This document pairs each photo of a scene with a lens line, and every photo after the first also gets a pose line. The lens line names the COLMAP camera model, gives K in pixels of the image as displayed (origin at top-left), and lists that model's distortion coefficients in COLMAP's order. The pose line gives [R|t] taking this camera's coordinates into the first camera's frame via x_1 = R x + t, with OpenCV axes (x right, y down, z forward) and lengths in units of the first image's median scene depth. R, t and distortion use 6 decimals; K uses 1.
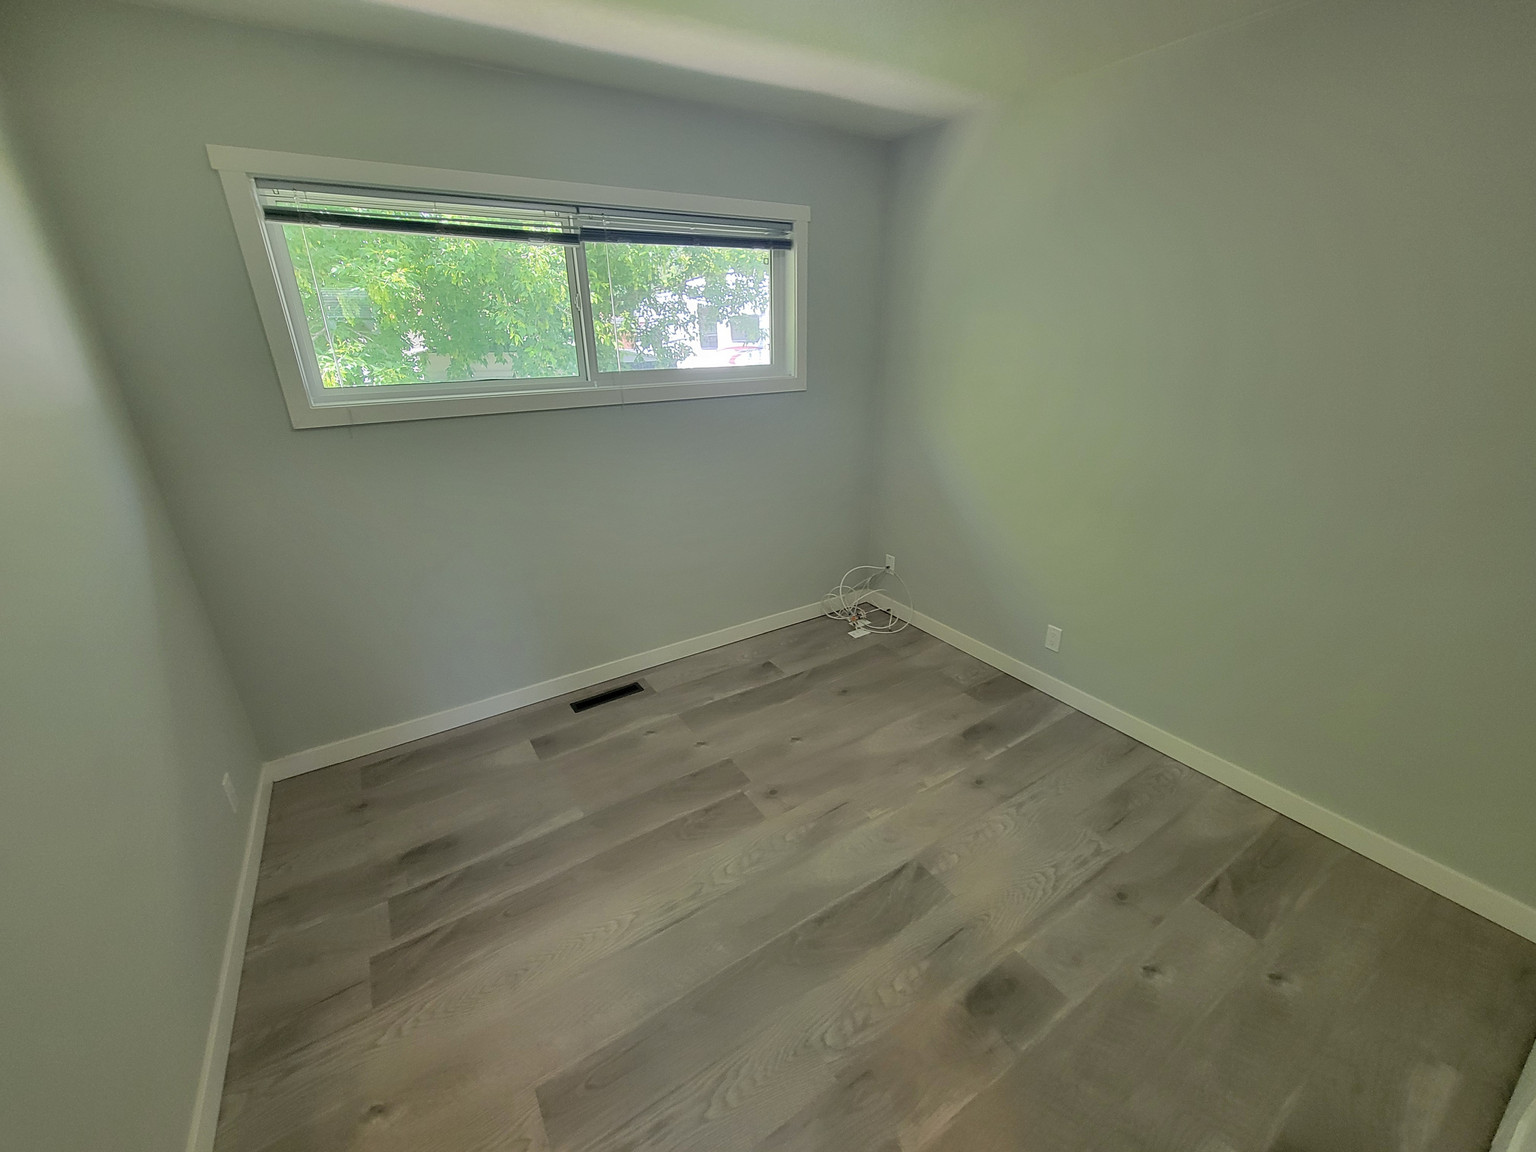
lens RADIAL K [[627.5, 0, 770.8], [0, 627.5, 578.7], [0, 0, 1]] dist [-0.001492, -0.000011]
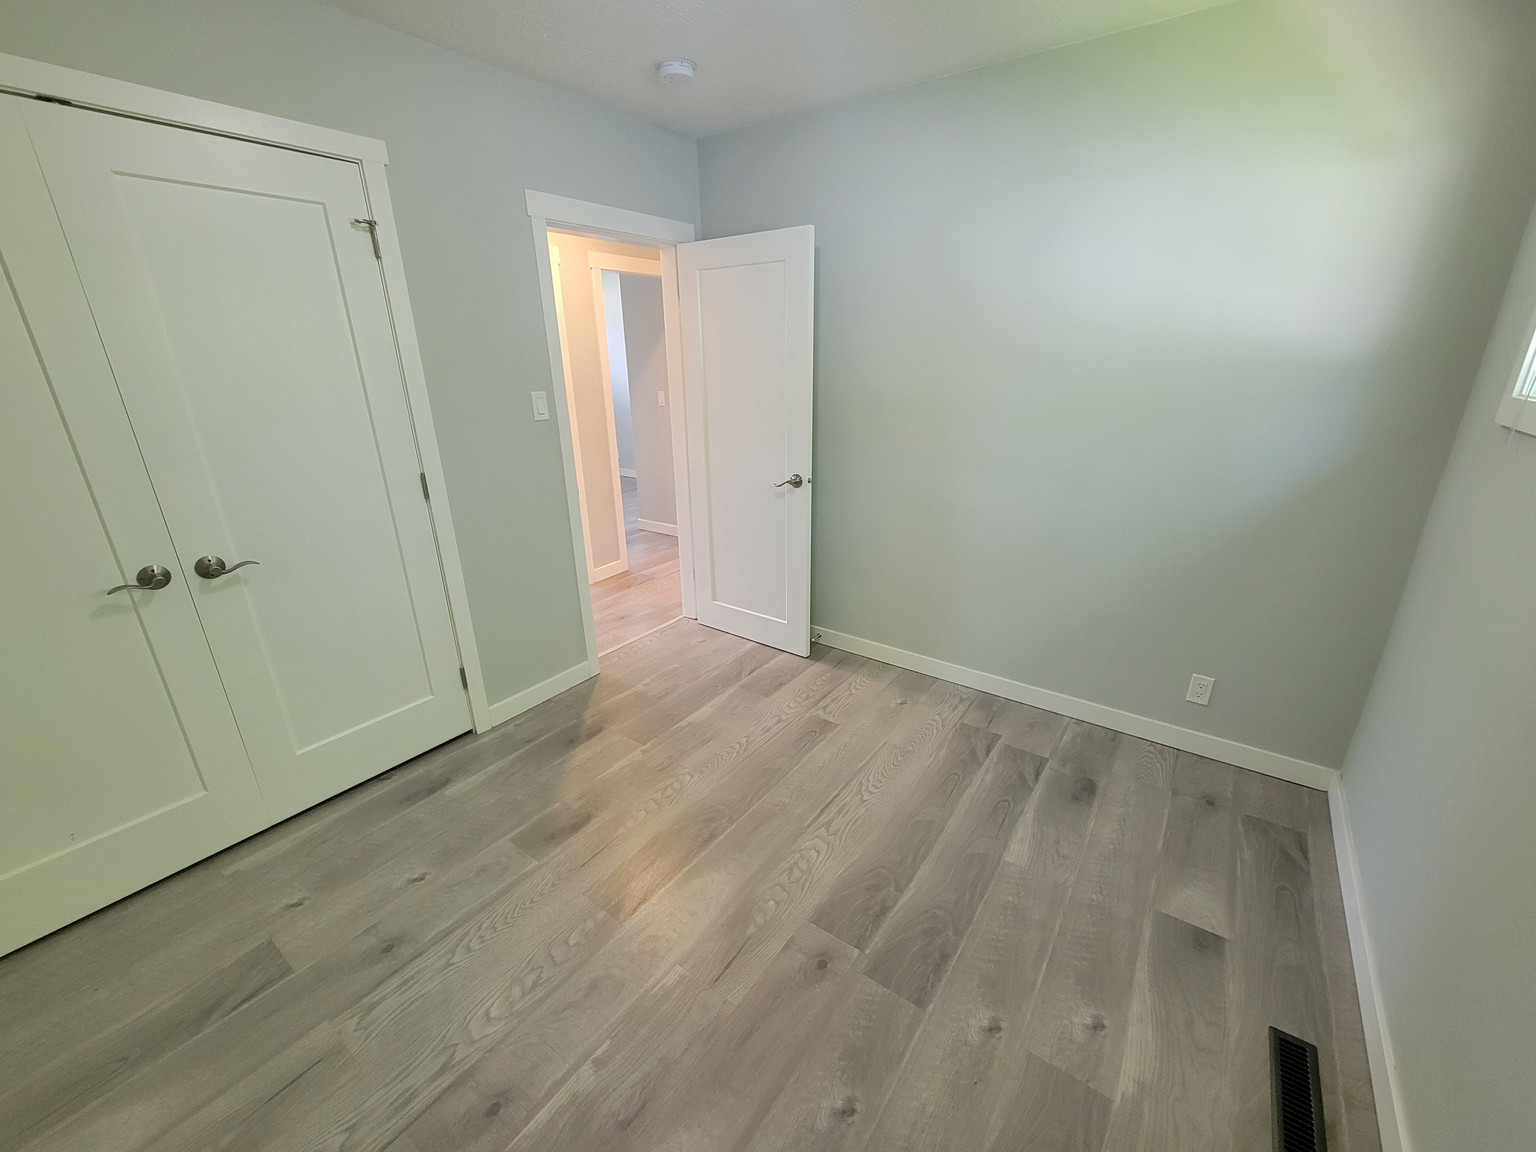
lens RADIAL K [[627.5, 0, 770.8], [0, 627.5, 578.7], [0, 0, 1]] dist [-0.001492, -0.000011]
pose [[-0.932546, 0.142707, -0.331650, 0.242597], [-0.114780, 0.753740, 0.647072, -0.452678], [0.342320, 0.641491, -0.686518, 1.276733]]
